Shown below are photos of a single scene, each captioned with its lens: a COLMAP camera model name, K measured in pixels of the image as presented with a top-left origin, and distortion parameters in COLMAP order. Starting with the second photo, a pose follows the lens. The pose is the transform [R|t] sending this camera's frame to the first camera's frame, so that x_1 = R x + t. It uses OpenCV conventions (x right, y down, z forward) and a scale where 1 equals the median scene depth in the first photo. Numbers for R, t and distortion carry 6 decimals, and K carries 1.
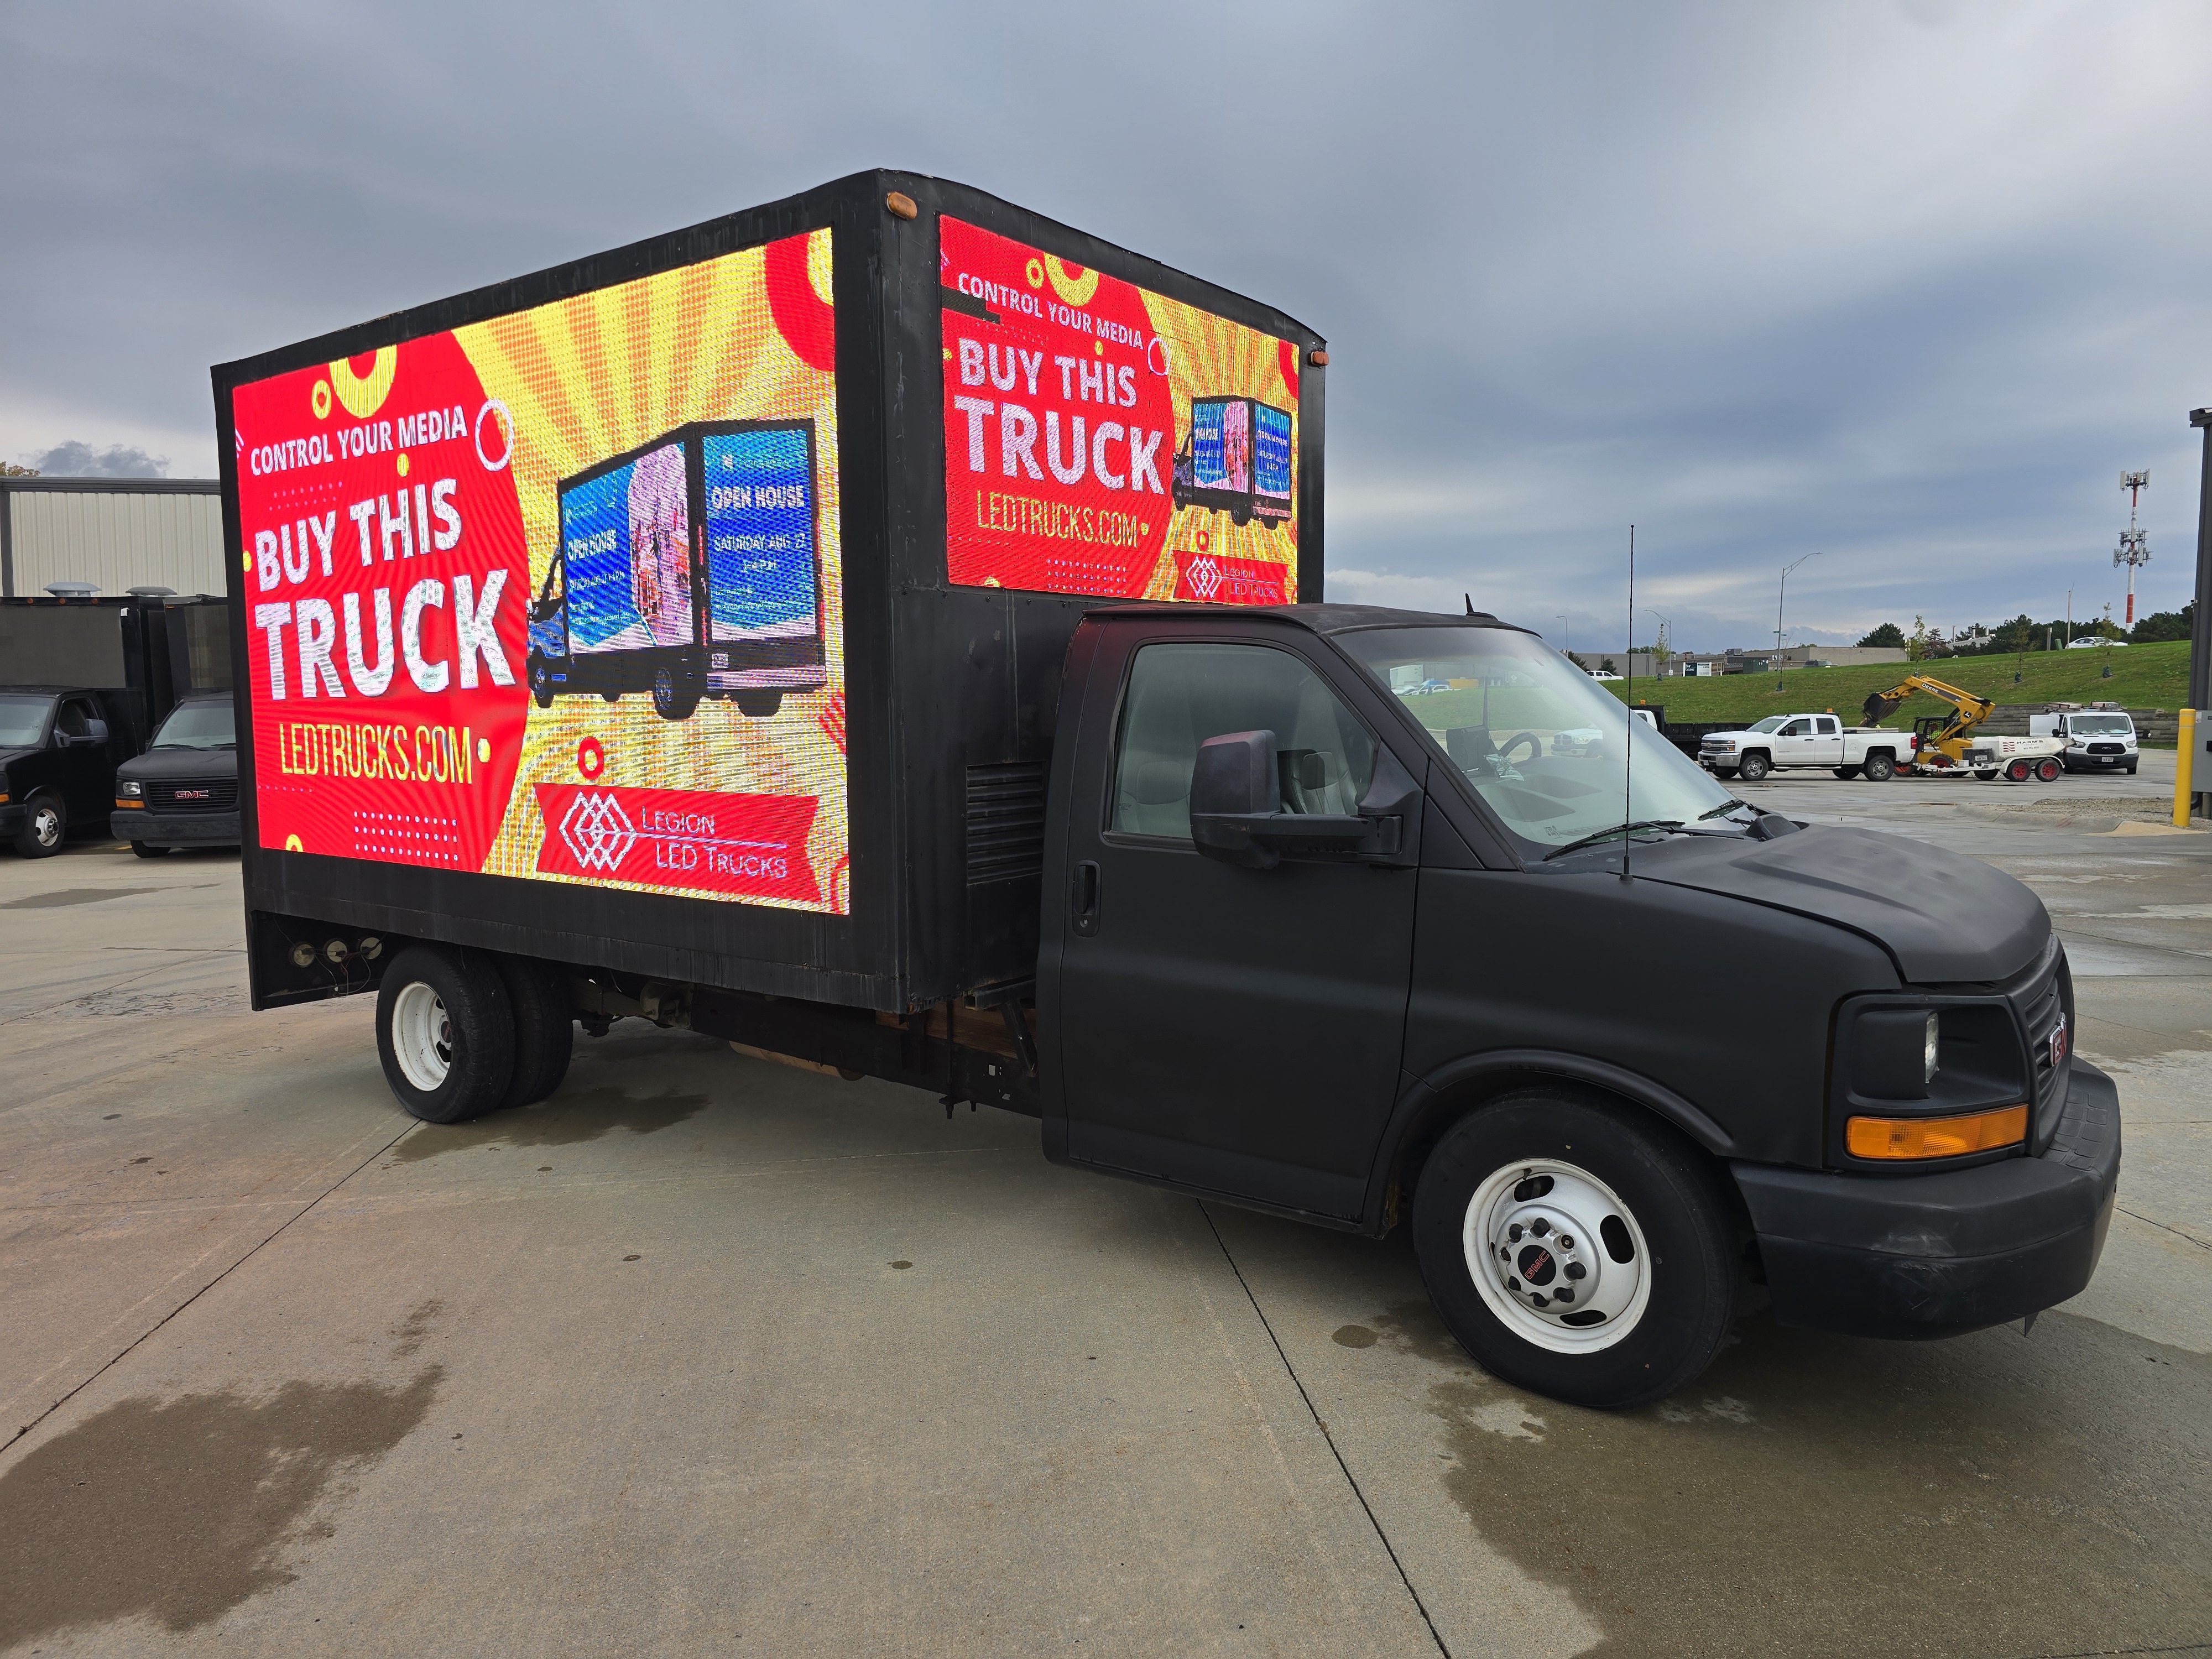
lens RADIAL K [[1479.3, 0, 1096.8], [0, 1479.3, 824.0], [0, 0, 1]] dist [0.075122, -0.061411]
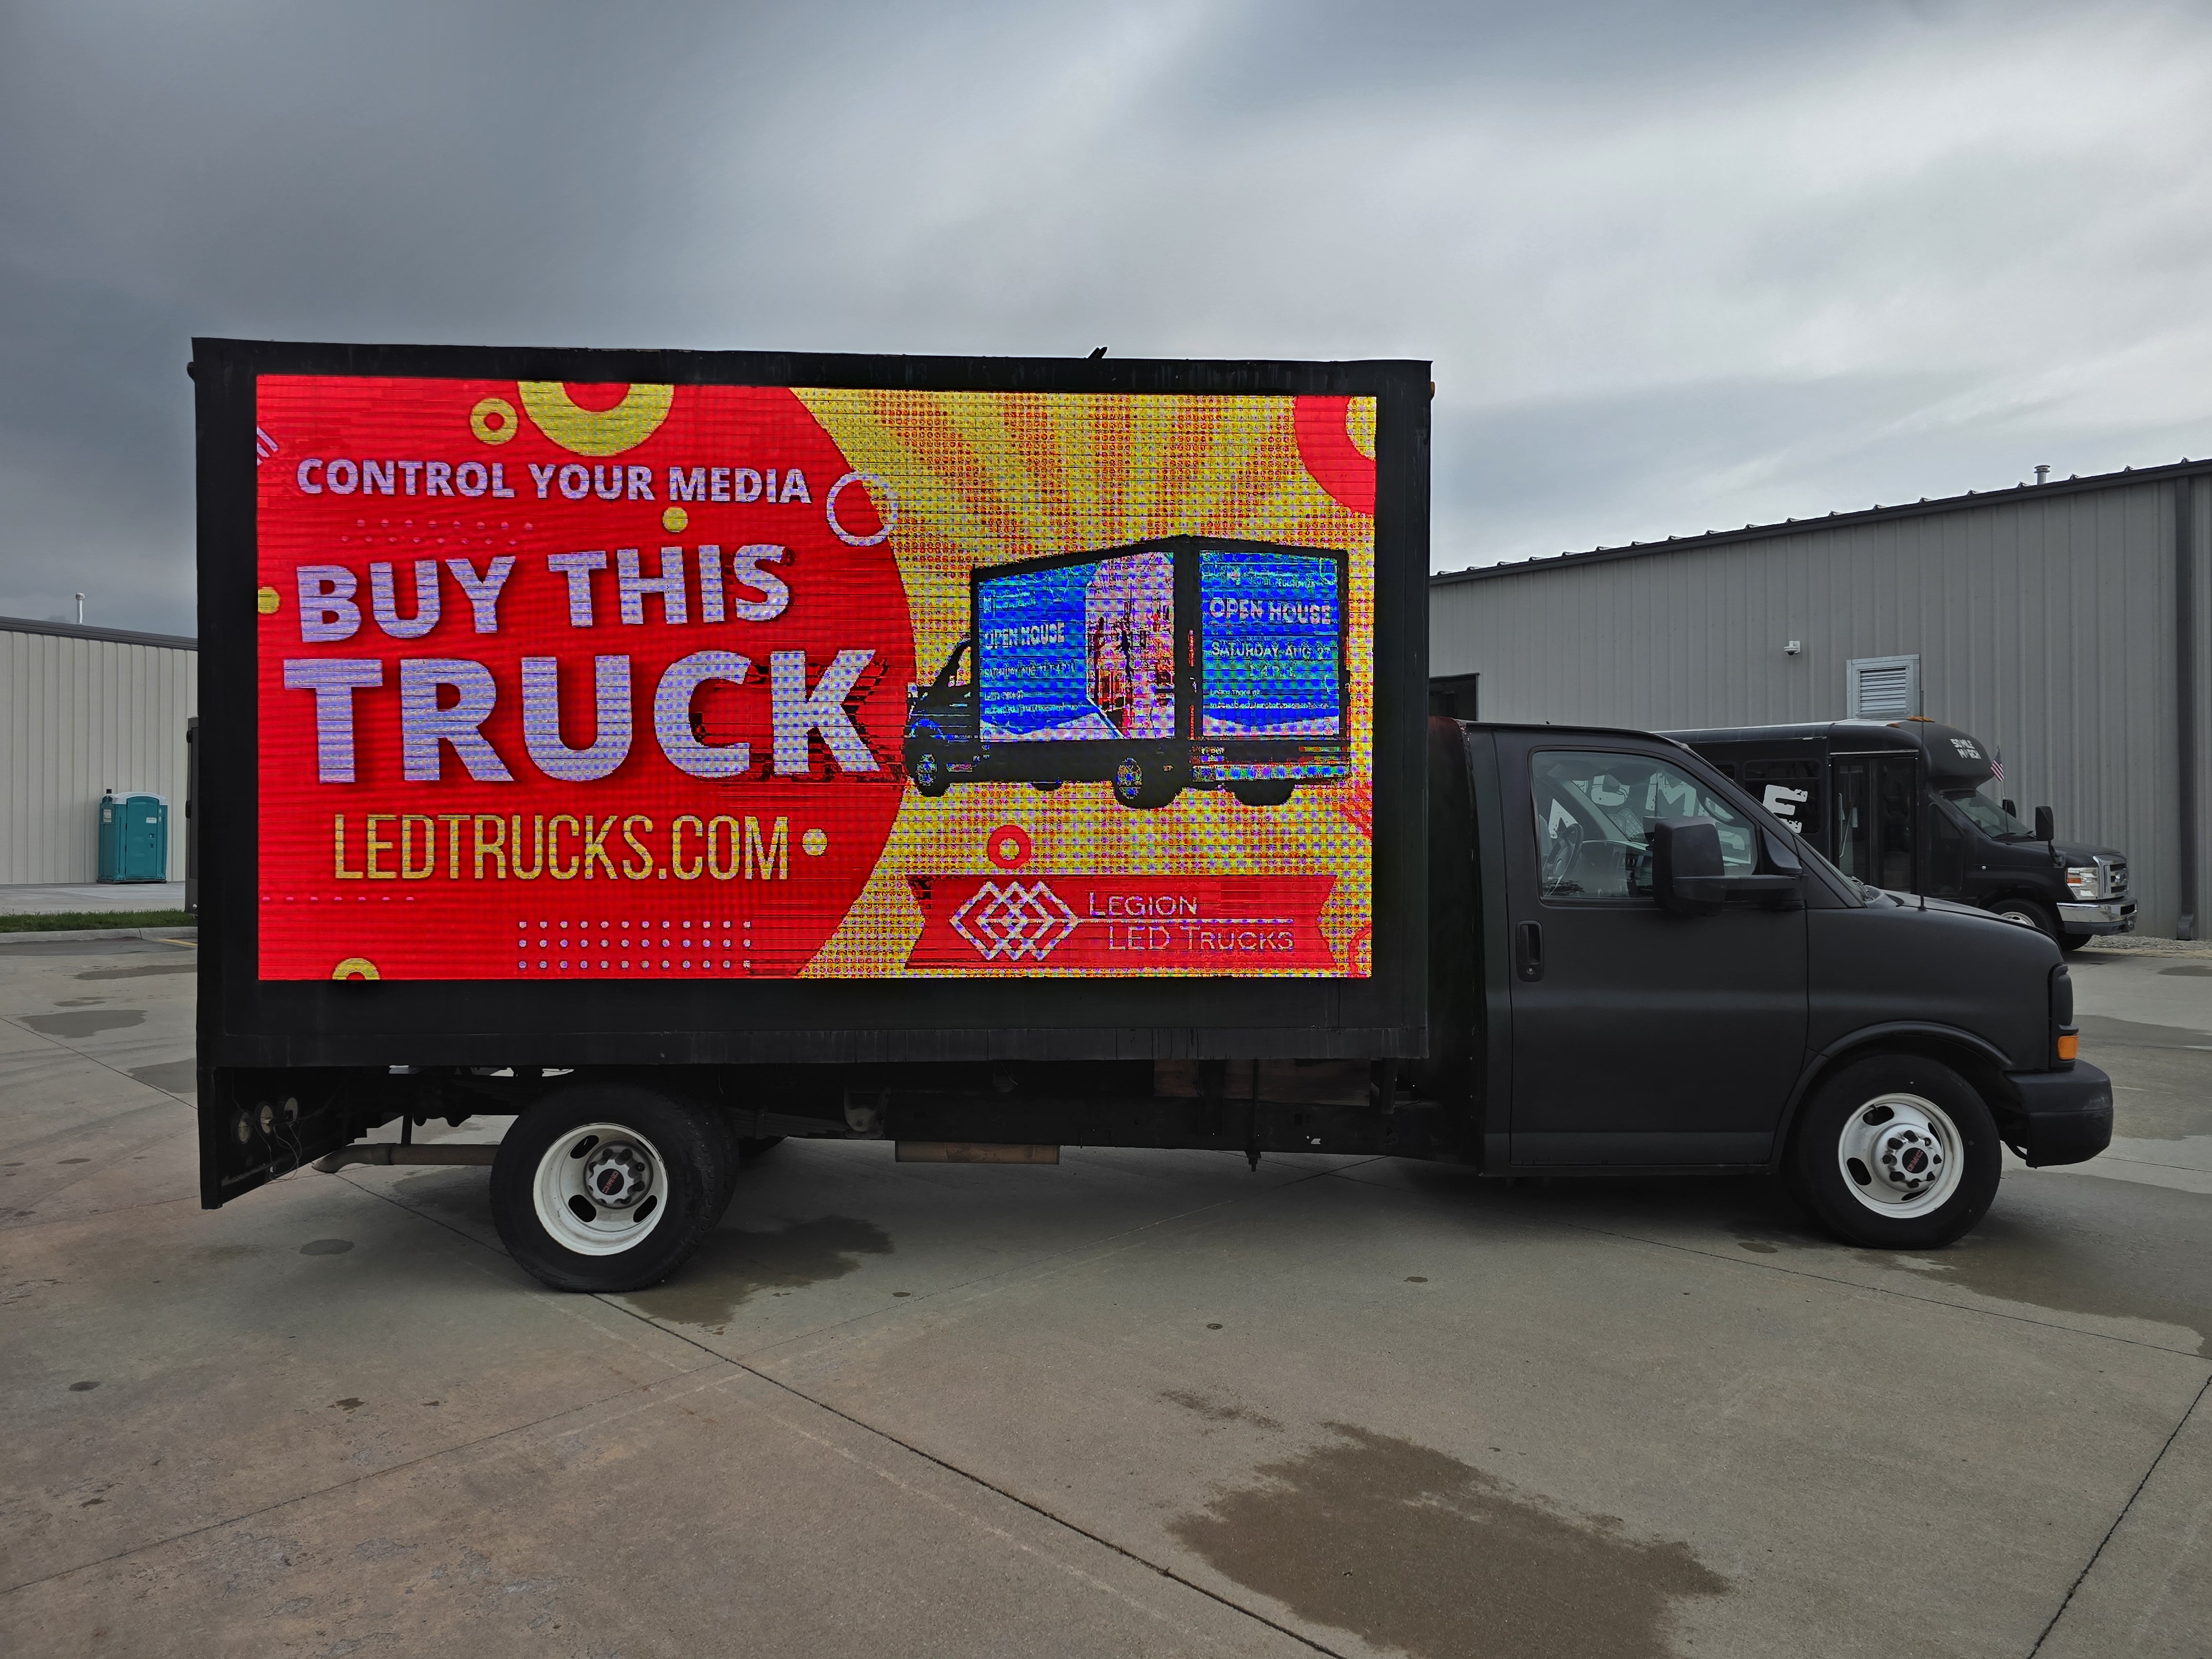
lens RADIAL K [[1479.3, 0, 1116.0], [0, 1479.3, 821.8], [0, 0, 1]] dist [0.075122, -0.061411]
pose [[0.774254, 0.003637, 0.632865, -0.906714], [0.044180, 0.997233, -0.059782, 0.000687], [-0.631331, 0.074246, 0.771951, 0.197491]]
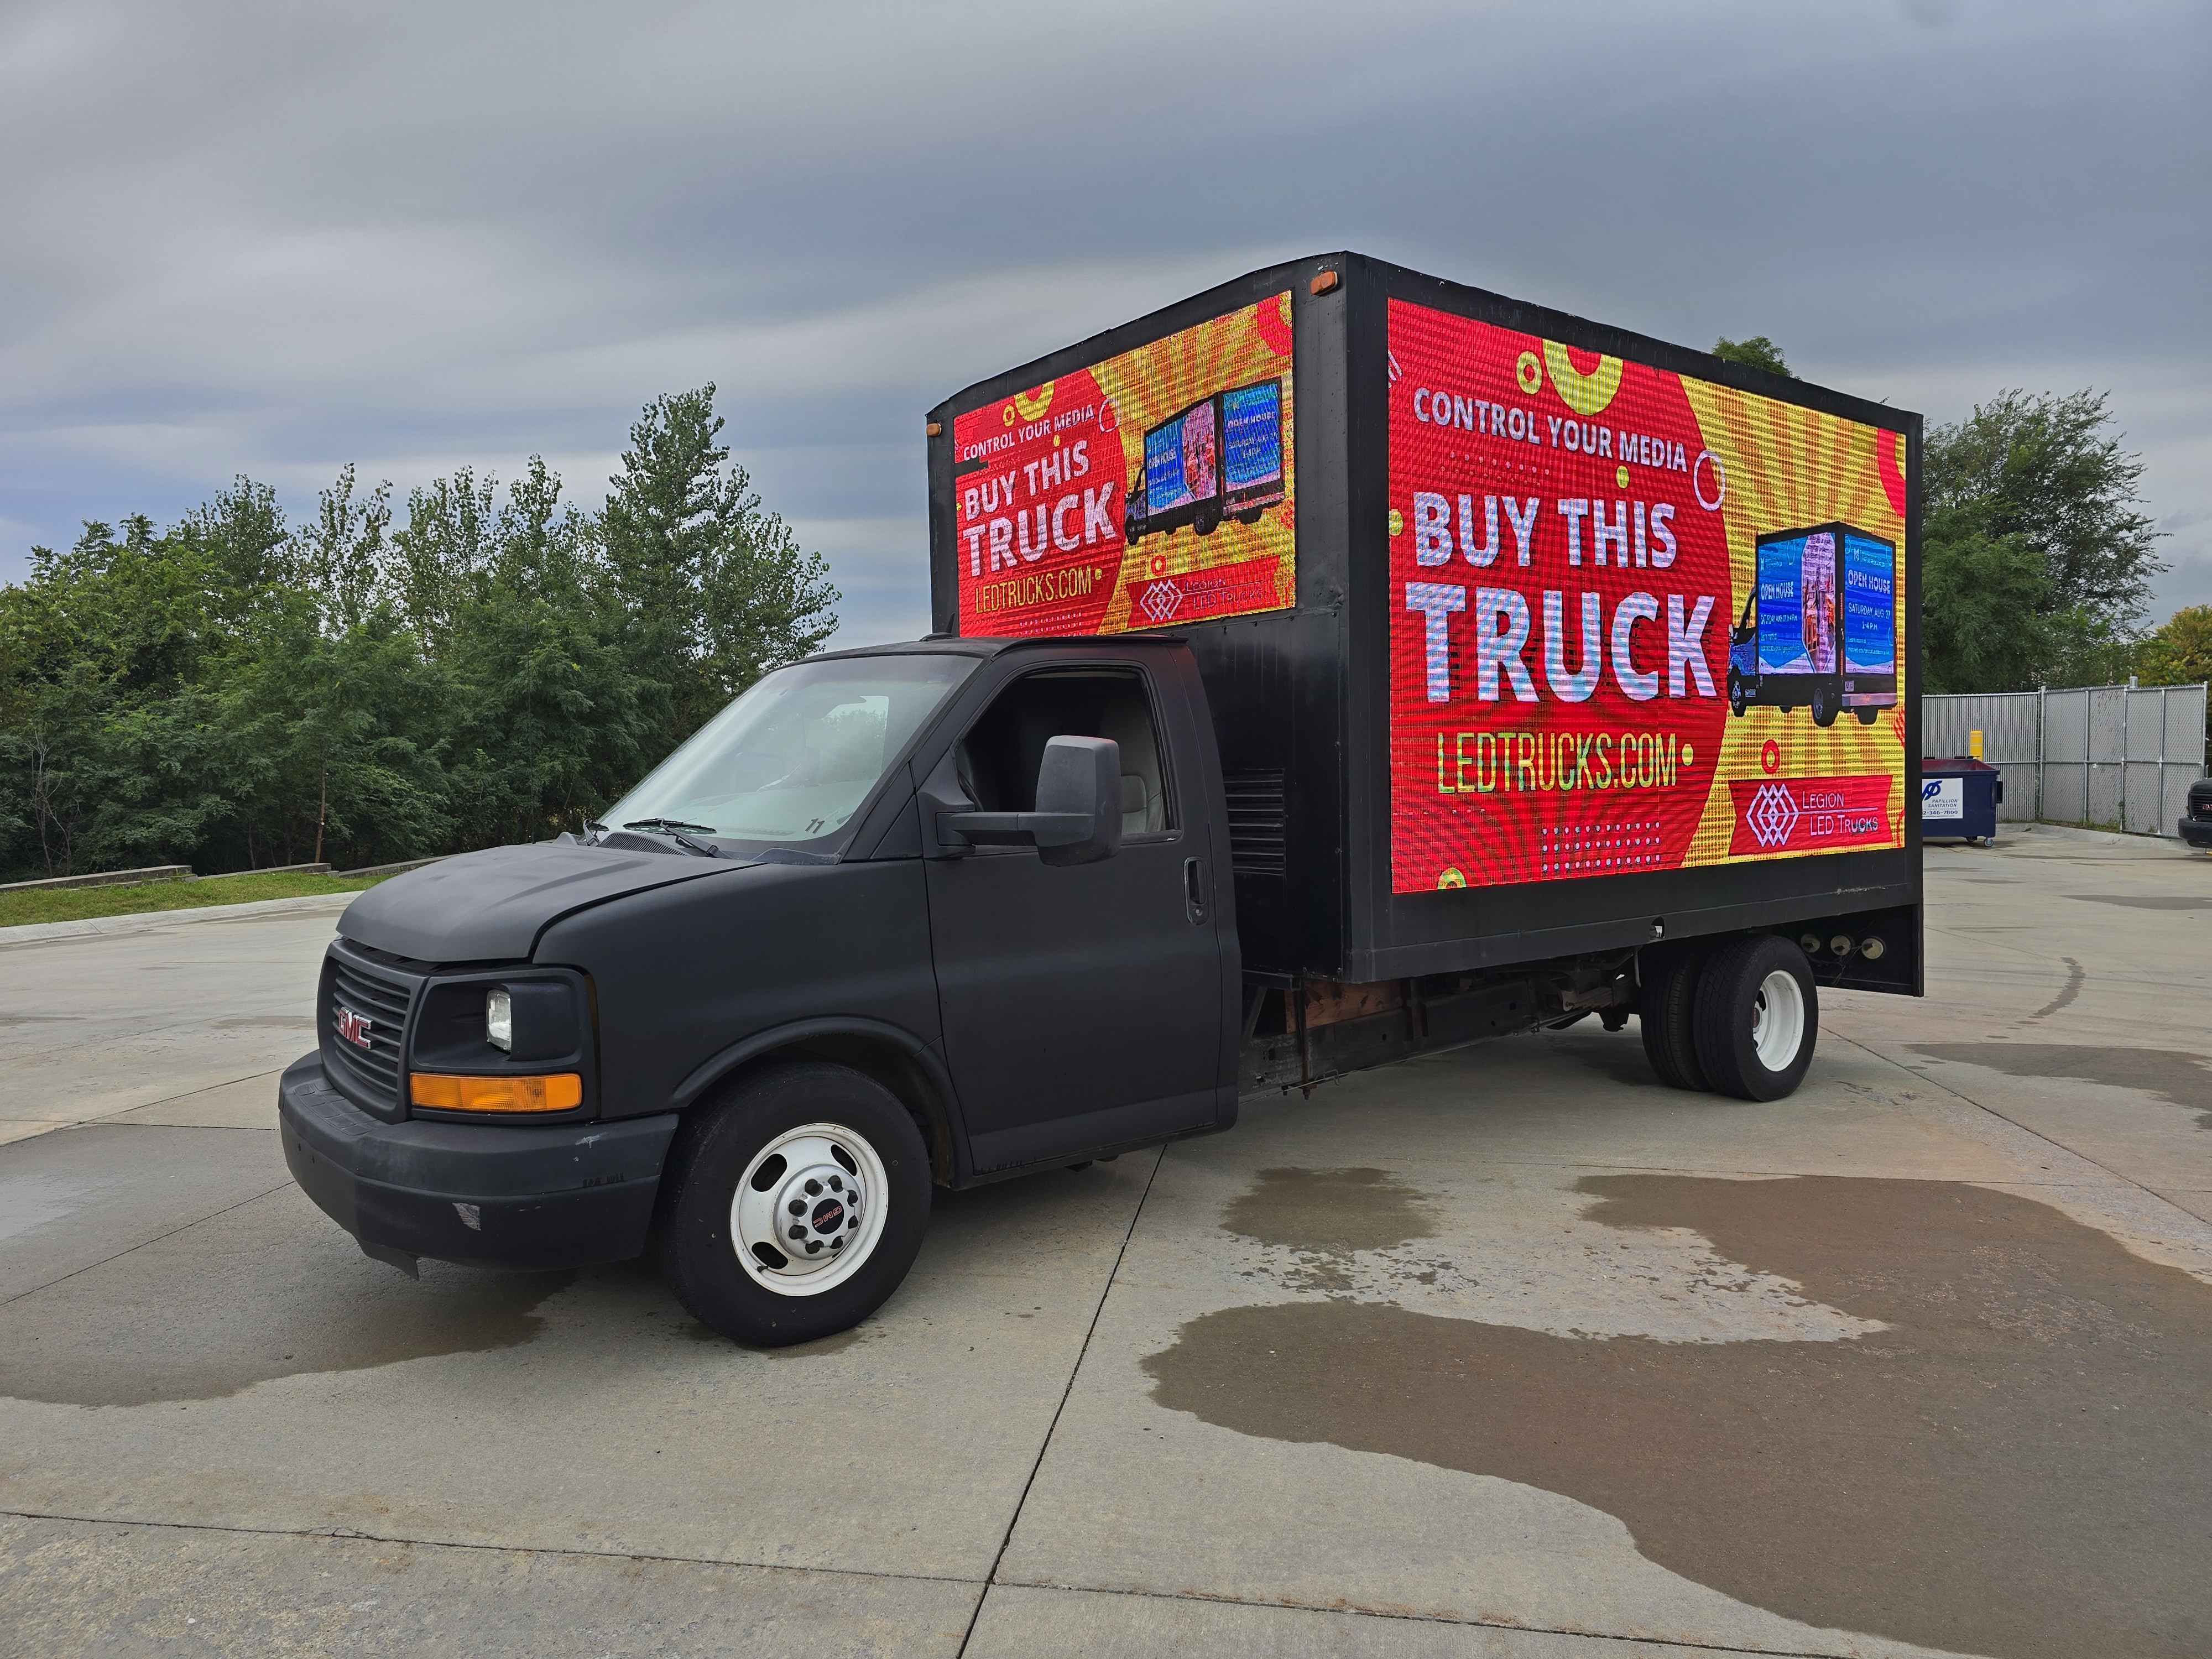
lens RADIAL K [[1479.3, 0, 1117.5], [0, 1479.3, 815.4], [0, 0, 1]] dist [0.075122, -0.061411]
pose [[0.250298, -0.026094, 0.967817, -1.707224], [0.096879, 0.995295, 0.001780, -0.051093], [-0.963310, 0.093315, 0.251648, 1.221244]]
